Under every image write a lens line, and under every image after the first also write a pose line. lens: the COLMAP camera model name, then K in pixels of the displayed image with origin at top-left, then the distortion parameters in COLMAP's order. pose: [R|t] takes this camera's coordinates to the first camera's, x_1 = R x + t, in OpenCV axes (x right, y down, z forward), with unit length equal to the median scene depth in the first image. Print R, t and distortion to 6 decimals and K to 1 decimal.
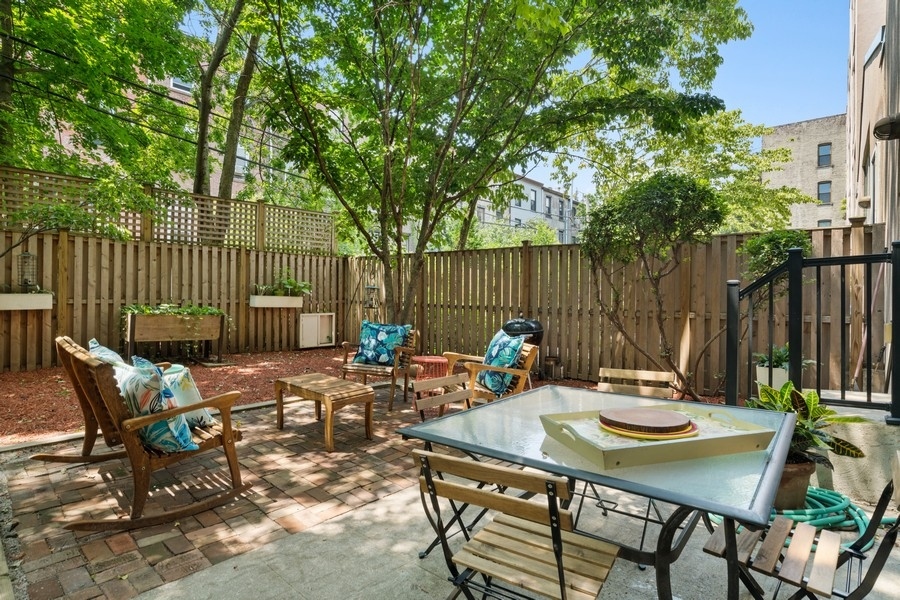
lens RADIAL K [[473.1, 0, 450.0], [0, 473.1, 300.0], [0, 0, 1]] dist [-0.001464, -0.000243]
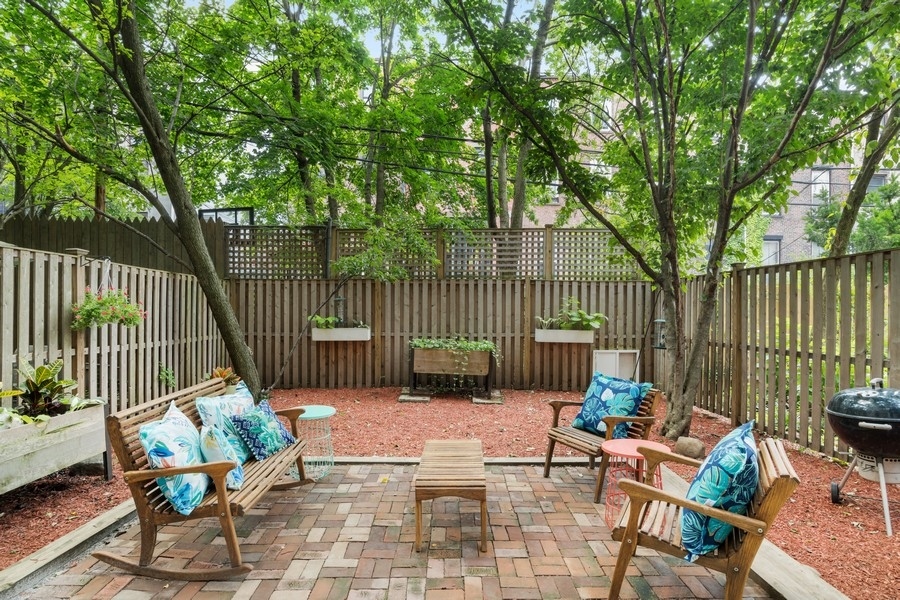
lens RADIAL K [[485.6, 0, 450.6], [0, 485.6, 318.7], [0, 0, 1]] dist [-0.001868, -0.000242]
pose [[0.677363, 0.001185, -0.735648, 0.173951], [-0.006543, 0.999969, -0.004415, -0.025233], [0.735620, 0.007804, 0.677350, 0.233258]]
